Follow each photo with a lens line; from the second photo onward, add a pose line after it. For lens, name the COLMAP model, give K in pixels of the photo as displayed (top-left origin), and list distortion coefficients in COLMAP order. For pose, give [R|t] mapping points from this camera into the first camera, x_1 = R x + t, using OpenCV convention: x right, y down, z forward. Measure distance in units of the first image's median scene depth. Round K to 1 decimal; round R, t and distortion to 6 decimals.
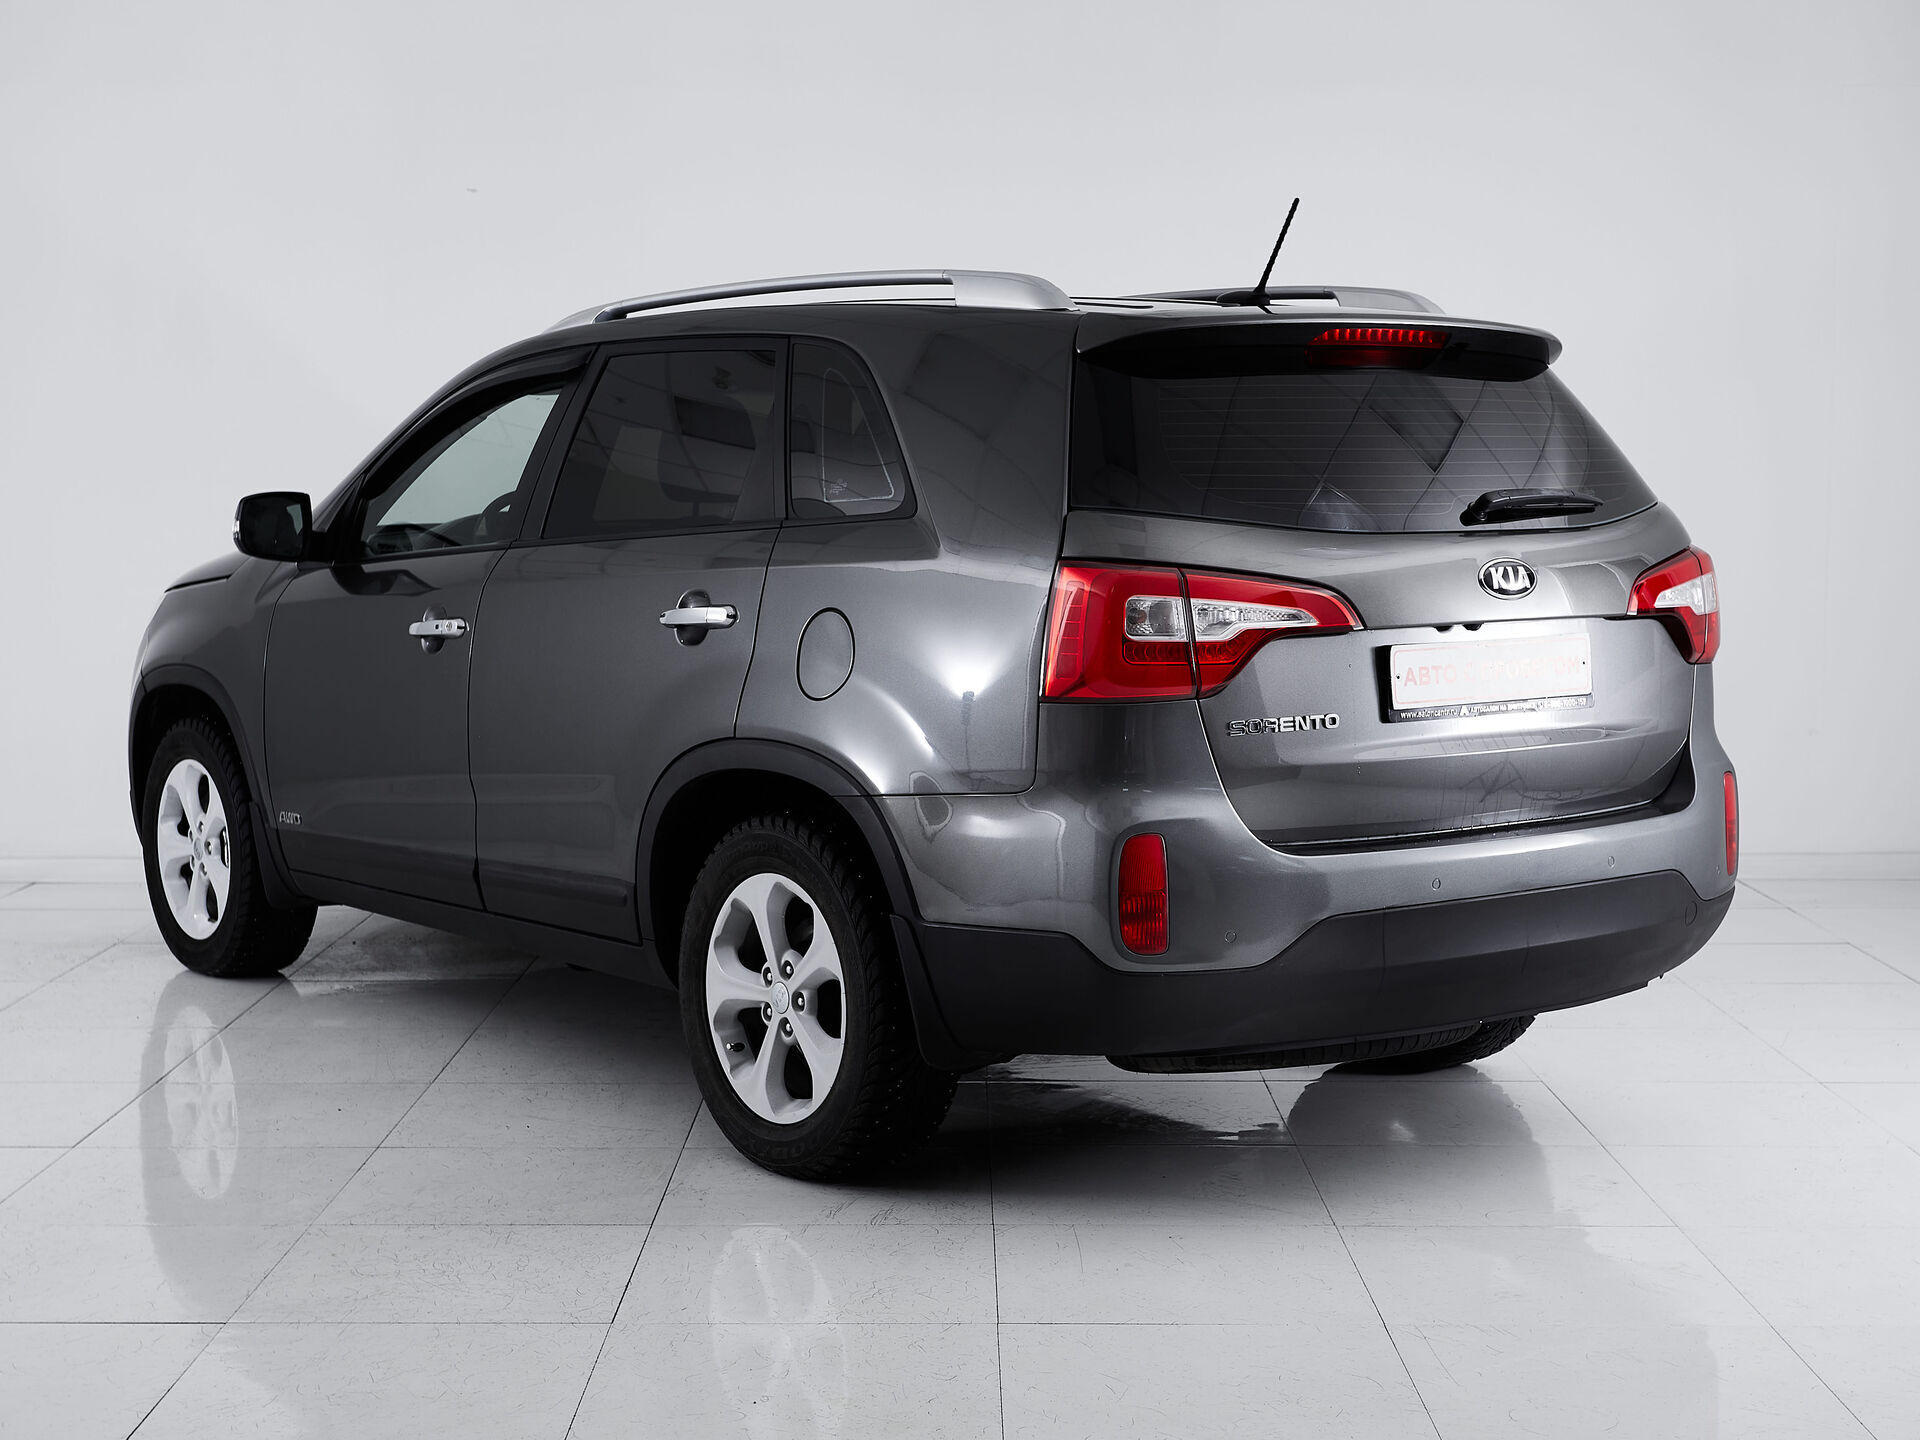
lens RADIAL K [[2529.1, 0, 960.0], [0, 2529.1, 720.0], [0, 0, 1]] dist [0.007093, 0.023409]
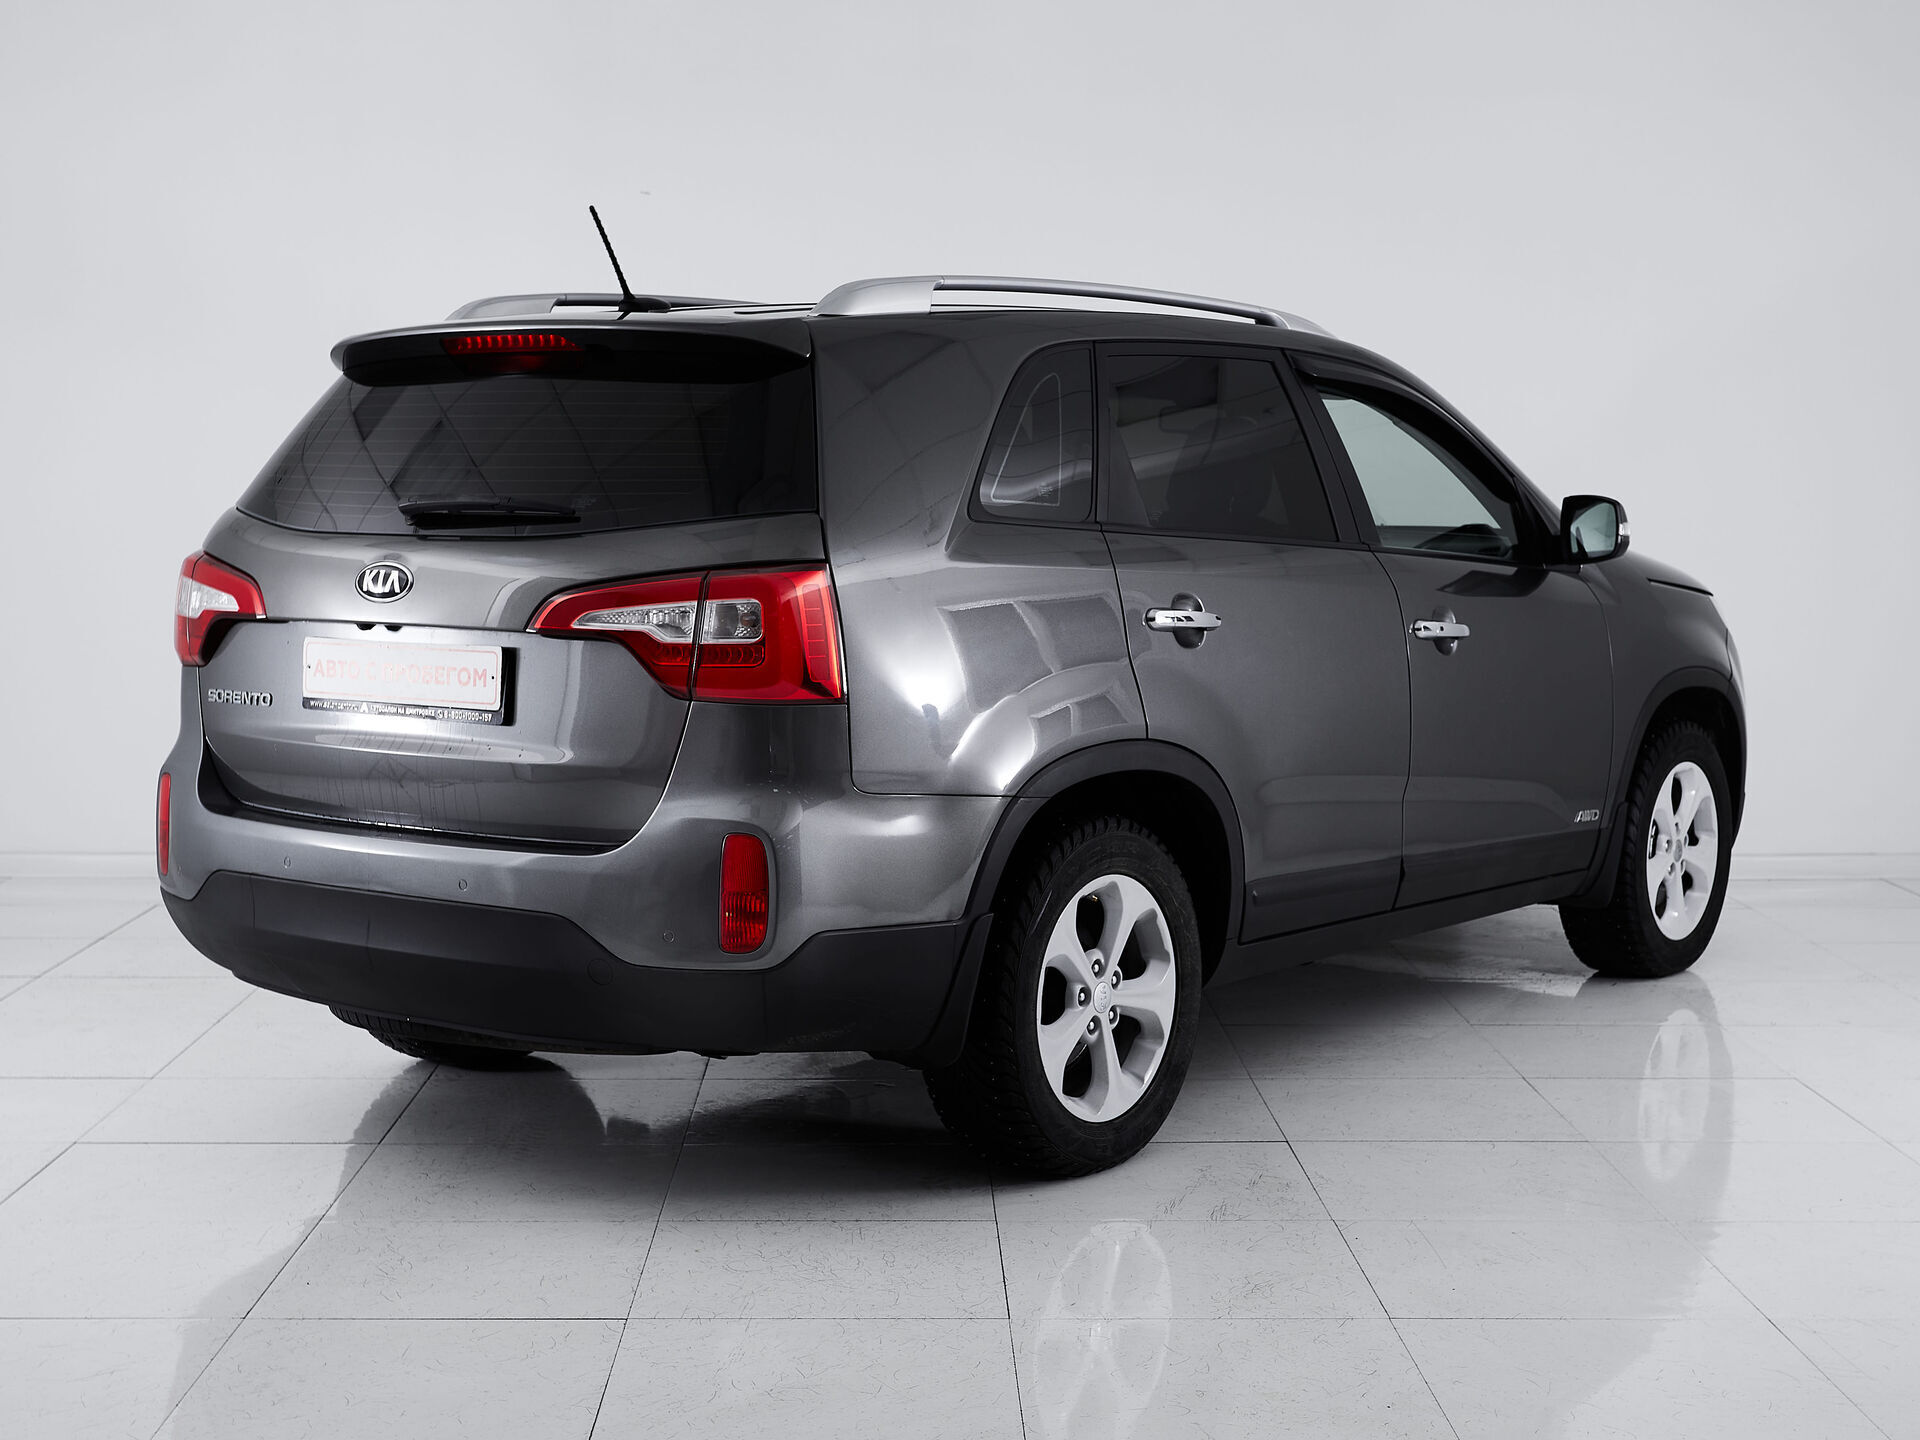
lens RADIAL K [[2529.1, 0, 960.0], [0, 2529.1, 720.0], [0, 0, 1]] dist [0.007093, 0.023409]
pose [[0.412859, 0.099366, -0.905358, 1.194795], [-0.100806, 0.992909, 0.063005, -0.085330], [0.905199, 0.065254, 0.419948, 0.762595]]
